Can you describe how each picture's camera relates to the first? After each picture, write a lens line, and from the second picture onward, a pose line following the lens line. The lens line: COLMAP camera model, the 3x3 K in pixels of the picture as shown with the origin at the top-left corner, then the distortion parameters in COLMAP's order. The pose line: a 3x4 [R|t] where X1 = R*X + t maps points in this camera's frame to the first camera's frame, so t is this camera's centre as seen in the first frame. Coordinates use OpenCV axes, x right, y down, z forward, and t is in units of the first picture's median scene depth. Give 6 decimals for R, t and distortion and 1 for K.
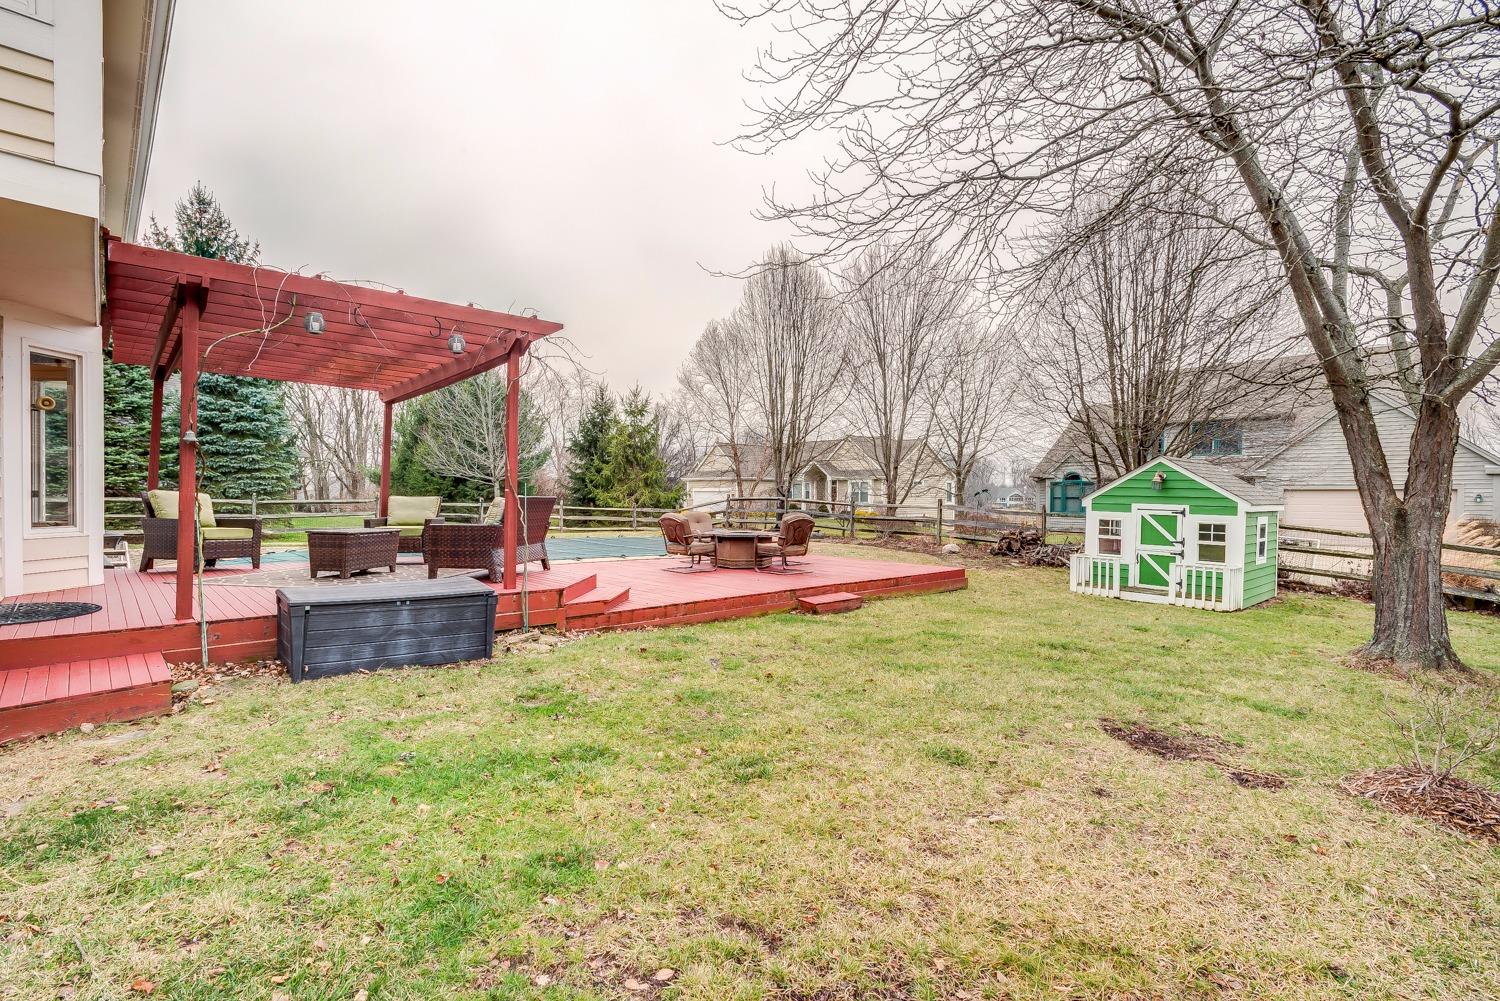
lens RADIAL K [[687.5, 0, 750.0], [0, 687.5, 500.5], [0, 0, 1]] dist [0.001147, 0.000035]
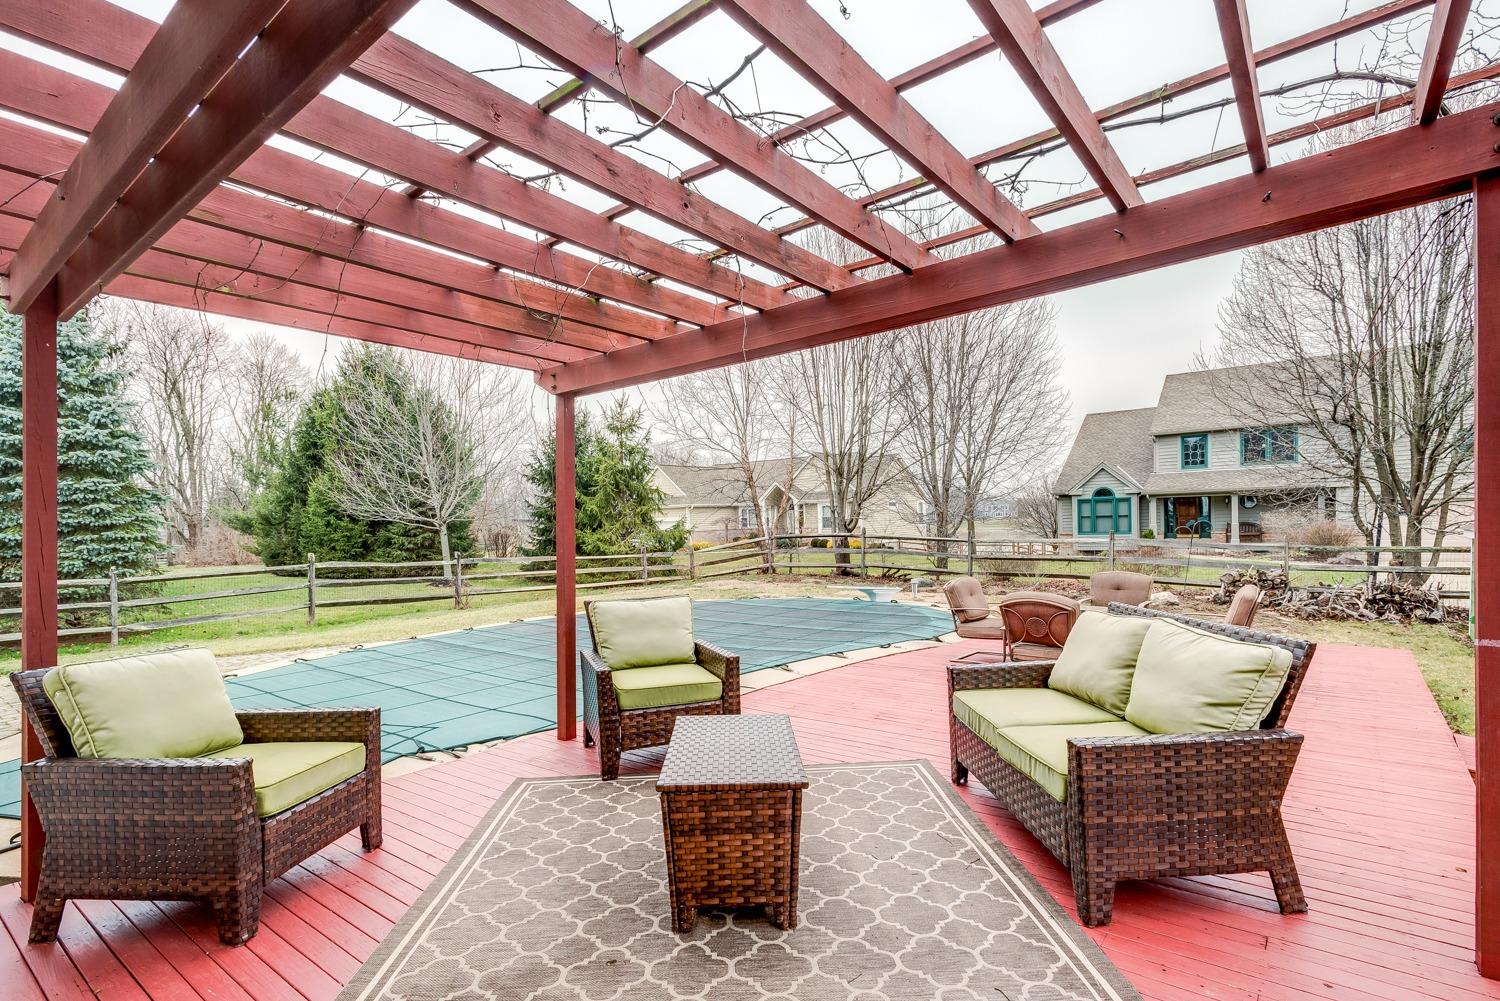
lens RADIAL K [[736.4, 0, 748.5], [0, 736.4, 523.9], [0, 0, 1]] dist [0.000712, -0.000052]
pose [[0.987435, -0.038043, 0.153380, -0.237605], [0.038066, 0.999271, 0.002789, -0.026198], [-0.153374, 0.003085, 0.988163, 0.243584]]
